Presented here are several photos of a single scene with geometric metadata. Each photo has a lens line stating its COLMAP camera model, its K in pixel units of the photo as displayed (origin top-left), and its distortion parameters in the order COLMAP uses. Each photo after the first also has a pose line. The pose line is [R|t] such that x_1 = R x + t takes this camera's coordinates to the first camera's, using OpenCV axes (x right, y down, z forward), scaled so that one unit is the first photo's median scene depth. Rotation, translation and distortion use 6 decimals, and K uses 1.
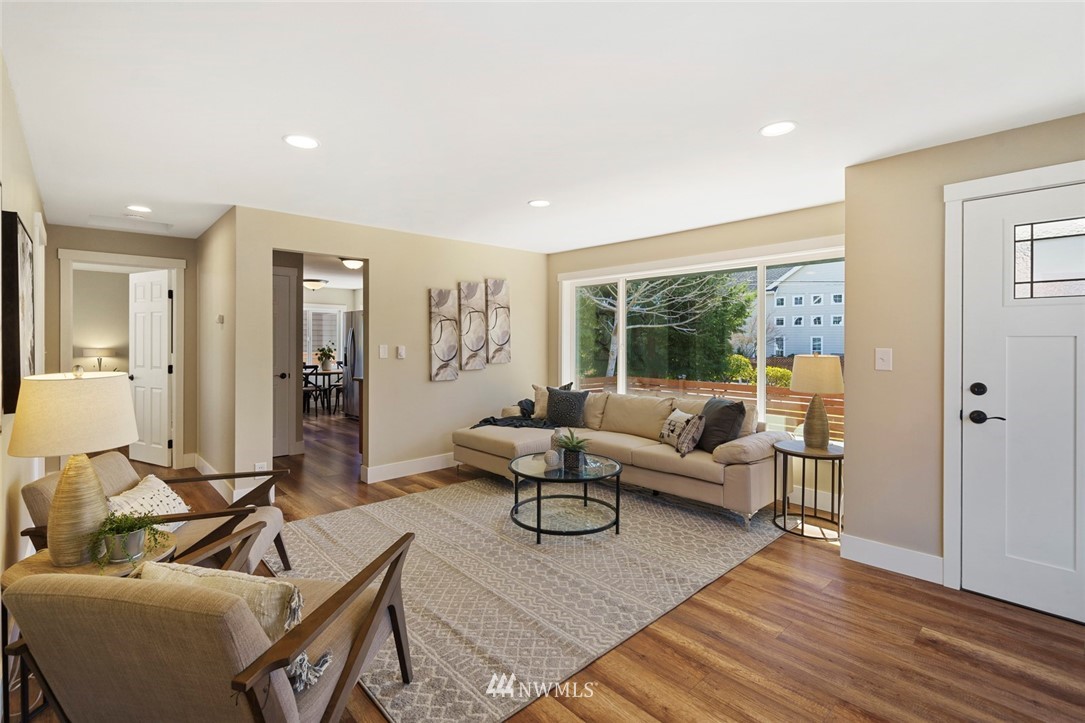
lens RADIAL K [[518.4, 0, 541.0], [0, 518.4, 352.8], [0, 0, 1]] dist [0.000564, 0.000714]
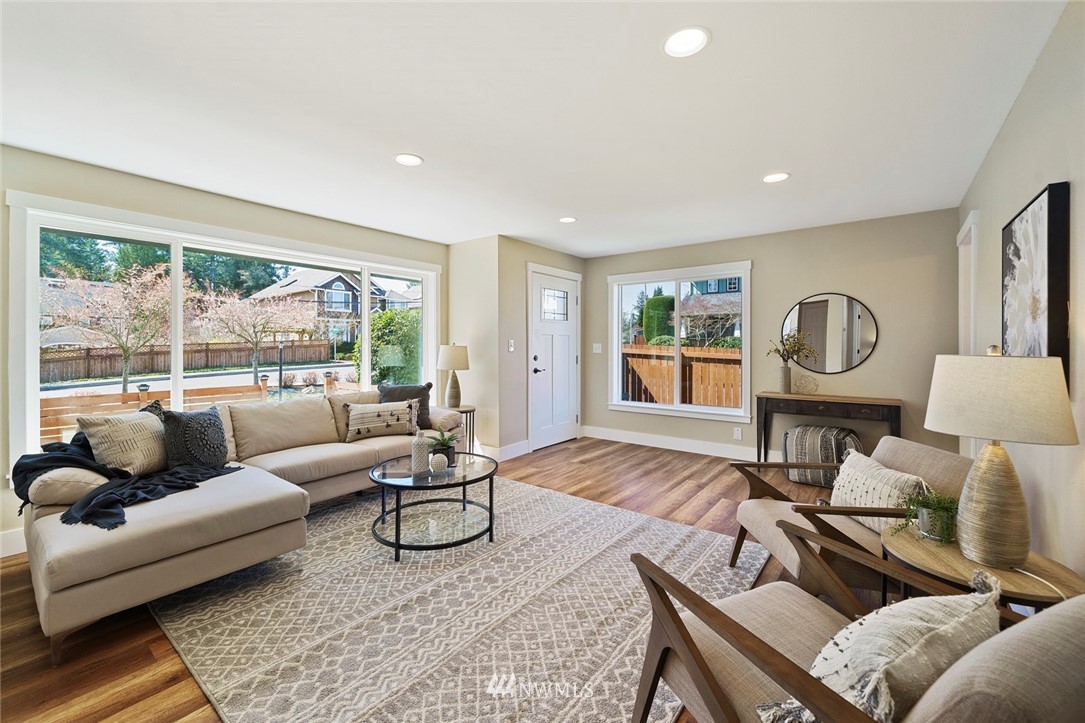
lens RADIAL K [[439.9, 0, 547.0], [0, 439.9, 355.2], [0, 0, 1]] dist [-0.001056, -0.000081]
pose [[-0.198406, -0.012242, 0.980043, -1.058645], [0.025478, 0.999520, 0.017643, 0.025177], [-0.979789, 0.028470, -0.197999, 1.384057]]
